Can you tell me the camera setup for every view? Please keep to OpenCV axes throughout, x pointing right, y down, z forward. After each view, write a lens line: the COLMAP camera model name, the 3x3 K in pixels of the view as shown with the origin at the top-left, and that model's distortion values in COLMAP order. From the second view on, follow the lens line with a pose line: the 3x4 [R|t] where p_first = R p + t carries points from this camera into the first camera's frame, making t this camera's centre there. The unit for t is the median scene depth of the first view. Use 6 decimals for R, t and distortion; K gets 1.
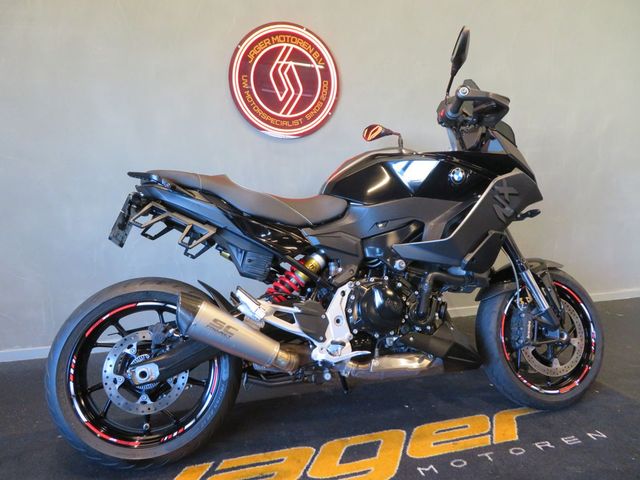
lens RADIAL K [[458.0, 0, 323.9], [0, 458.0, 242.8], [0, 0, 1]] dist [-0.009797, 0.000376]
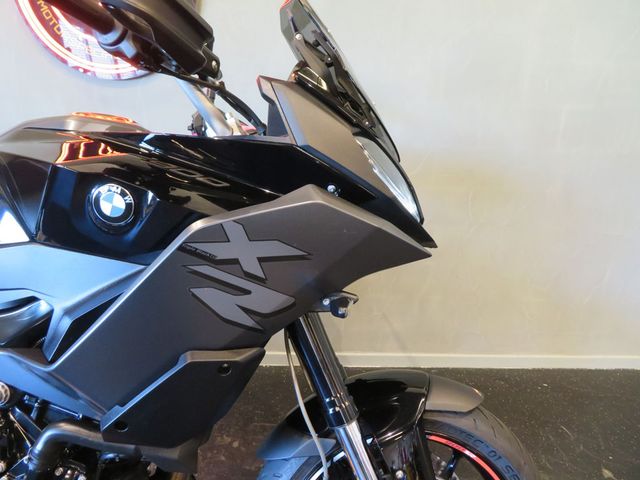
lens RADIAL K [[458.0, 0, 321.5], [0, 458.0, 241.2], [0, 0, 1]] dist [-0.009797, 0.000376]
pose [[0.963880, 0.110193, -0.242474, 0.566386], [-0.074868, 0.985789, 0.150380, -0.189344], [0.255599, -0.126795, 0.958432, 0.684604]]
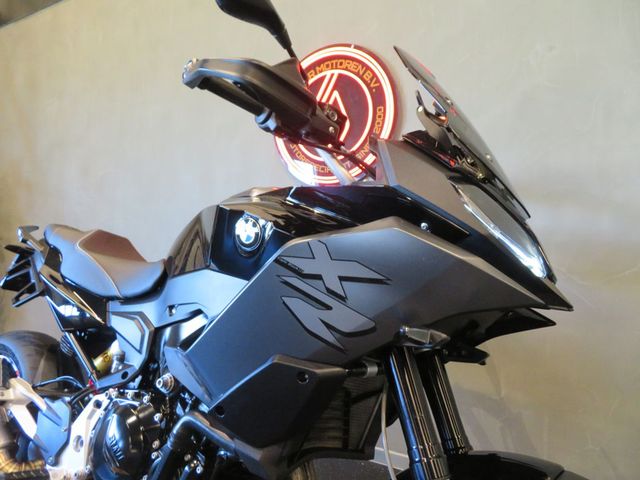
lens RADIAL K [[458.0, 0, 323.8], [0, 458.0, 241.8], [0, 0, 1]] dist [-0.009797, 0.000376]
pose [[0.689836, 0.024061, -0.723566, 0.729646], [-0.124294, 0.988544, -0.085628, -0.105746], [0.713216, 0.149004, 0.684924, 0.725640]]
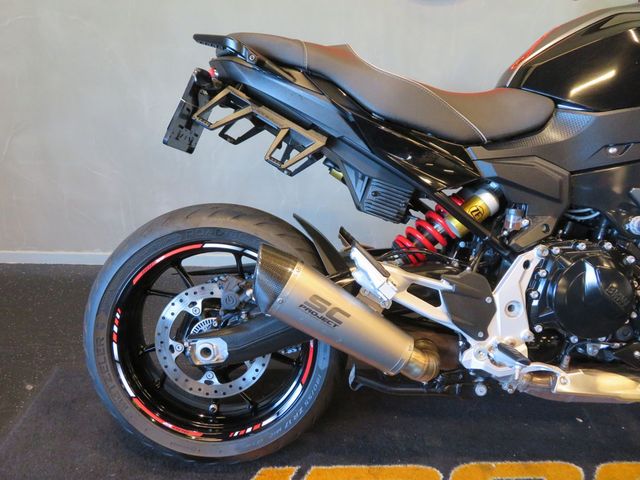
lens RADIAL K [[458.0, 0, 318.2], [0, 458.0, 238.6], [0, 0, 1]] dist [-0.009797, 0.000376]
pose [[0.967618, 0.121033, -0.221511, -0.090002], [-0.068747, 0.970735, 0.230104, -0.038054], [0.242879, -0.207424, 0.947621, 0.373568]]
